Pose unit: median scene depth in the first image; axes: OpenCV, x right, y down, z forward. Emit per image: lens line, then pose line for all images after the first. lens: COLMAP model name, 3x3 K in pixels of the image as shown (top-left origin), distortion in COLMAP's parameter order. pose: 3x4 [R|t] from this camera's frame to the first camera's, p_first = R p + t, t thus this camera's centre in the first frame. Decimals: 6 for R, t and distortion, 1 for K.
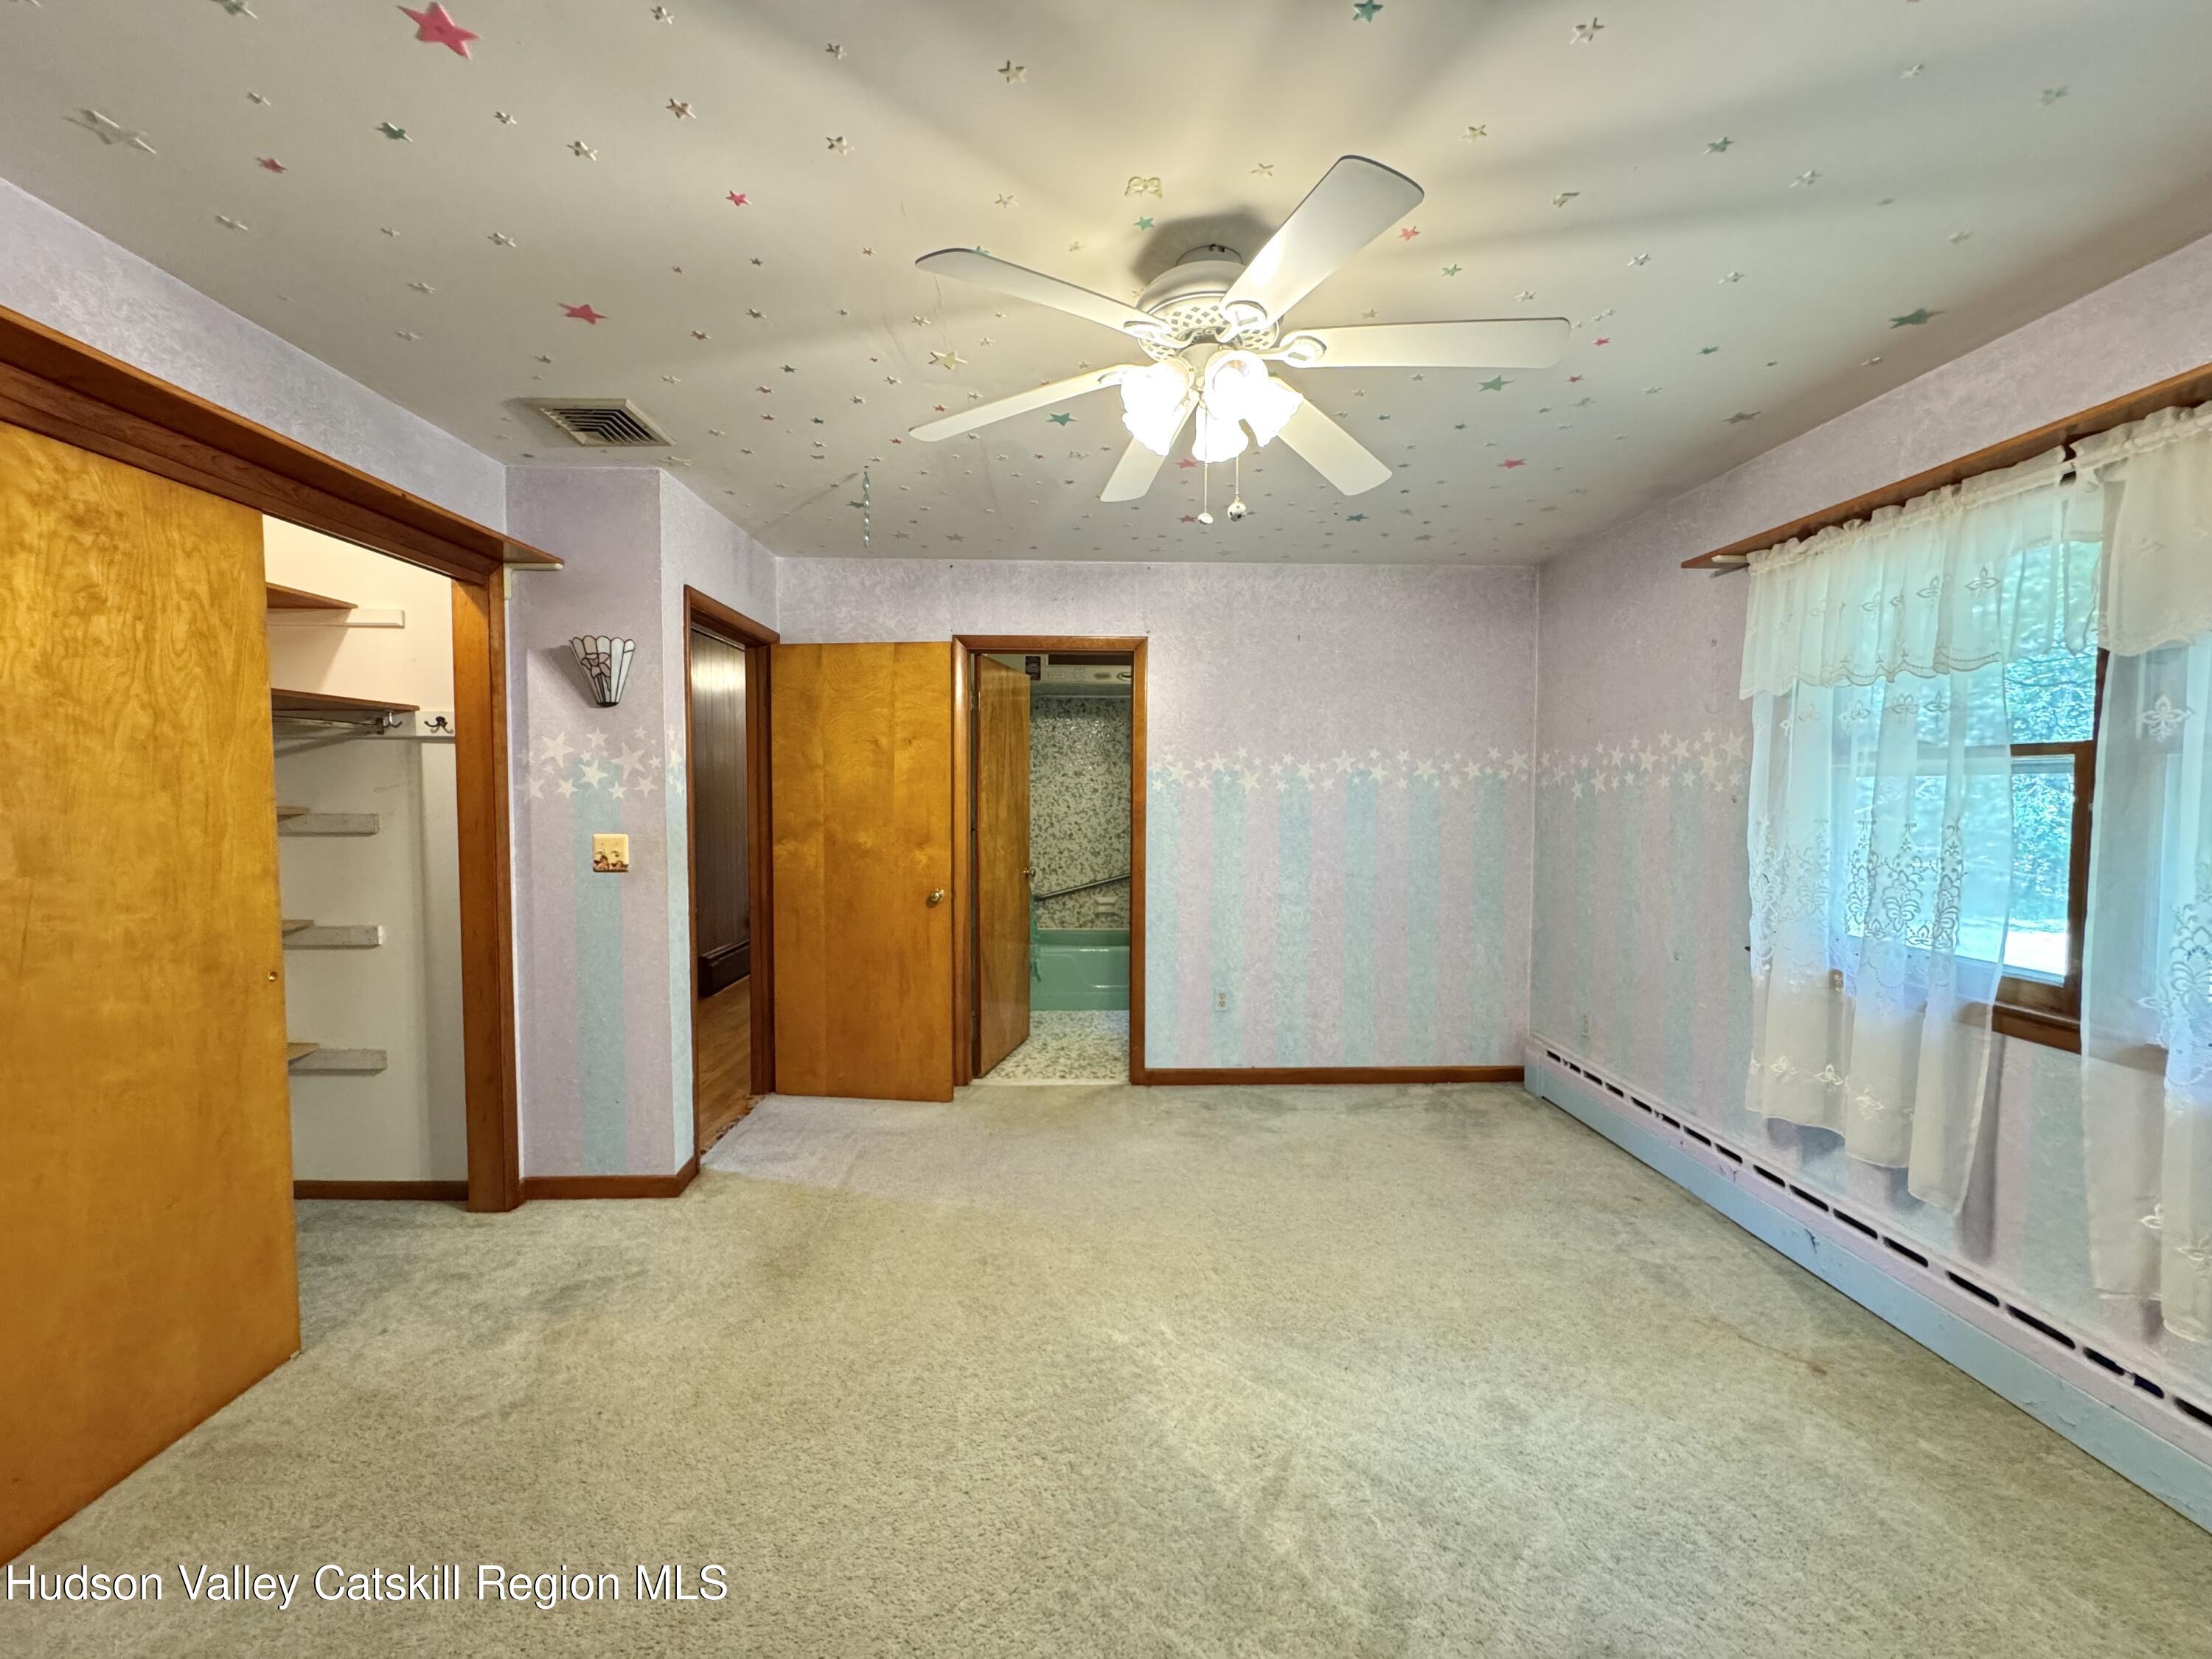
lens RADIAL K [[885.2, 0, 1104.3], [0, 885.2, 832.2], [0, 0, 1]] dist [-0.004246, 0.001036]
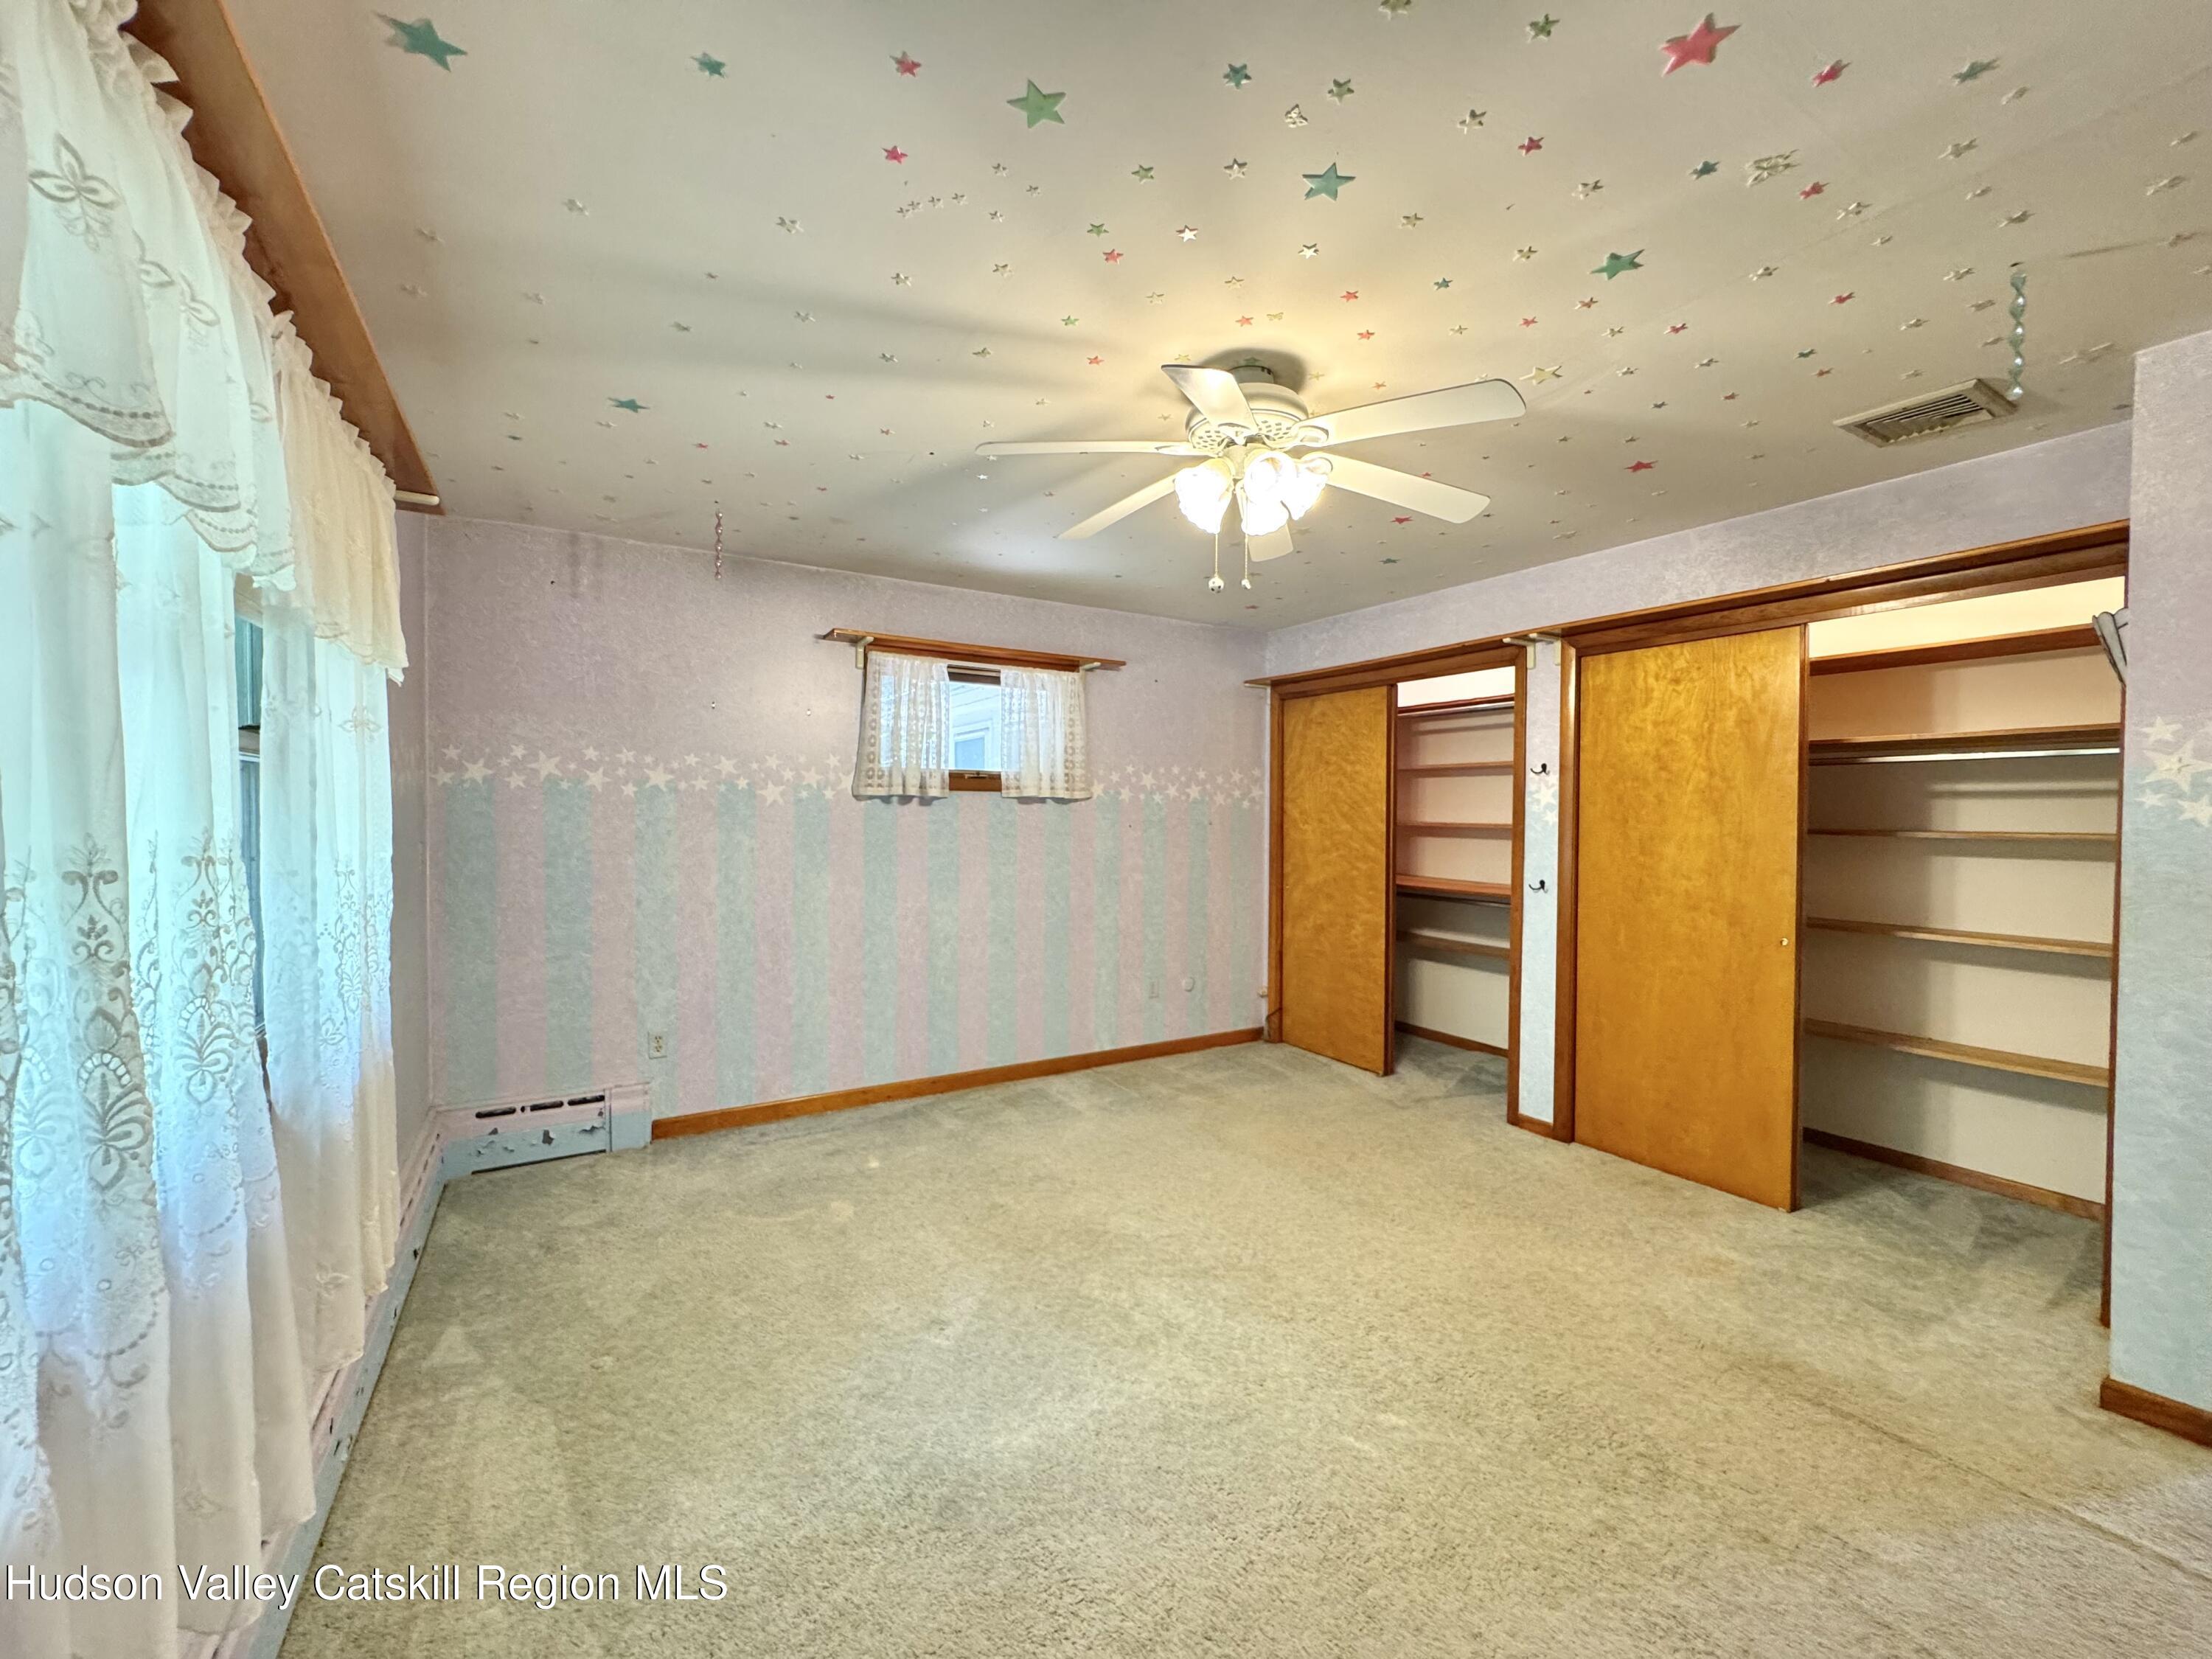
lens RADIAL K [[885.2, 0, 1109.6], [0, 885.2, 833.2], [0, 0, 1]] dist [-0.004246, 0.001036]
pose [[-0.871562, 0.001438, -0.490284, 0.804525], [-0.032149, 0.997676, 0.060076, -0.074448], [0.489231, 0.068122, -0.869490, 1.825822]]
